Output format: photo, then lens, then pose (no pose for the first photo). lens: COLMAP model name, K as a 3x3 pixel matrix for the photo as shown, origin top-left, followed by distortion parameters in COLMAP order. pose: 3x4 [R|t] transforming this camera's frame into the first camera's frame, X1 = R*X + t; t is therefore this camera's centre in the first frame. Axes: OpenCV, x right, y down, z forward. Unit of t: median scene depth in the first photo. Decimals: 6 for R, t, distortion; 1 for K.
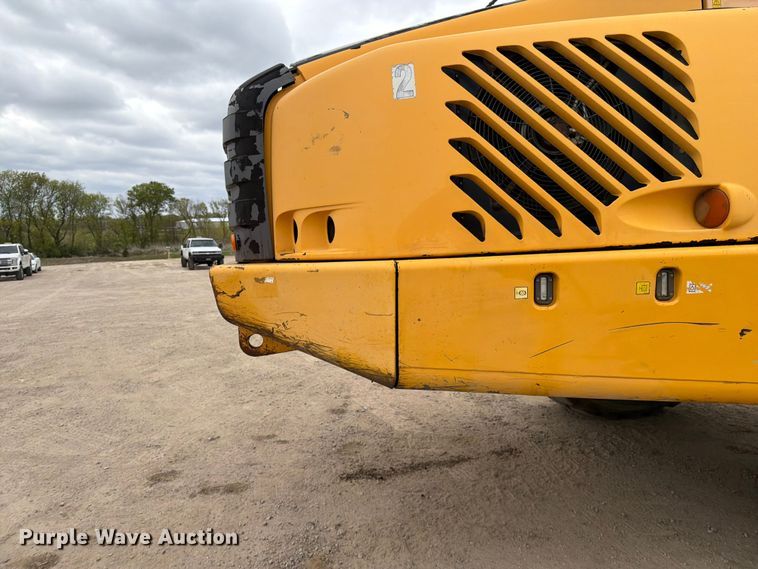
lens RADIAL K [[541.0, 0, 378.0], [0, 541.0, 286.8], [0, 0, 1]] dist [0.048242, -0.043863]
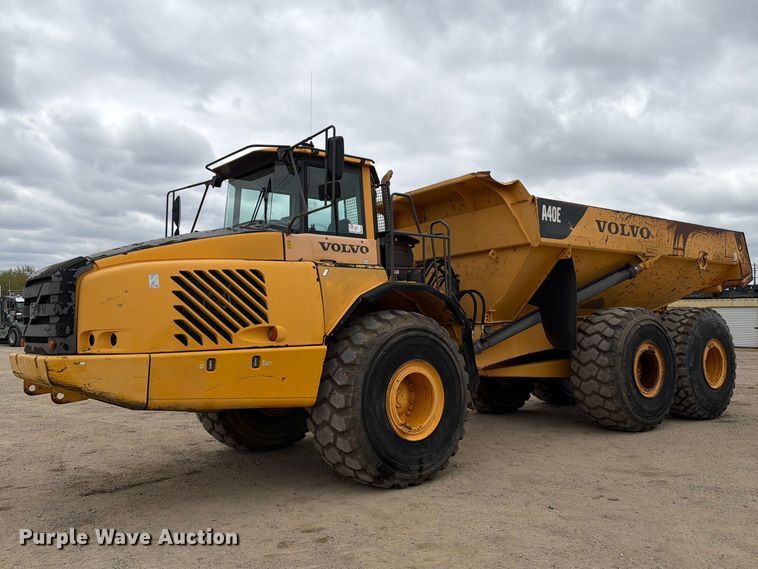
lens RADIAL K [[616.3, 0, 379.6], [0, 616.3, 295.4], [0, 0, 1]] dist [0.191367, -0.365238]
pose [[0.869480, 0.041353, 0.492234, -0.468603], [0.019464, 0.992848, -0.117791, 0.041968], [-0.493584, 0.111998, 0.862456, -1.976279]]
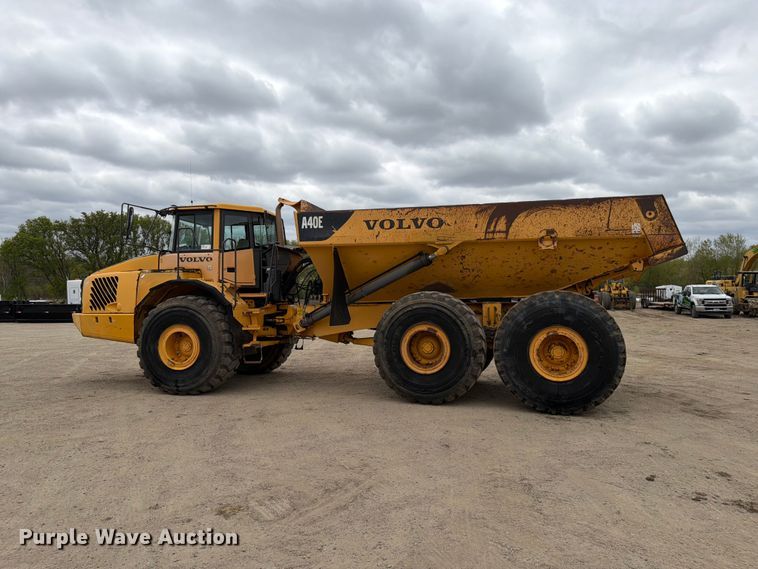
lens RADIAL K [[525.0, 0, 388.4], [0, 525.0, 288.6], [0, 0, 1]] dist [0.111388, -0.209002]
pose [[0.917688, 0.023875, -0.396583, 5.406458], [-0.055274, 0.996158, -0.067933, -0.111992], [0.393437, 0.084262, 0.915482, -3.033290]]
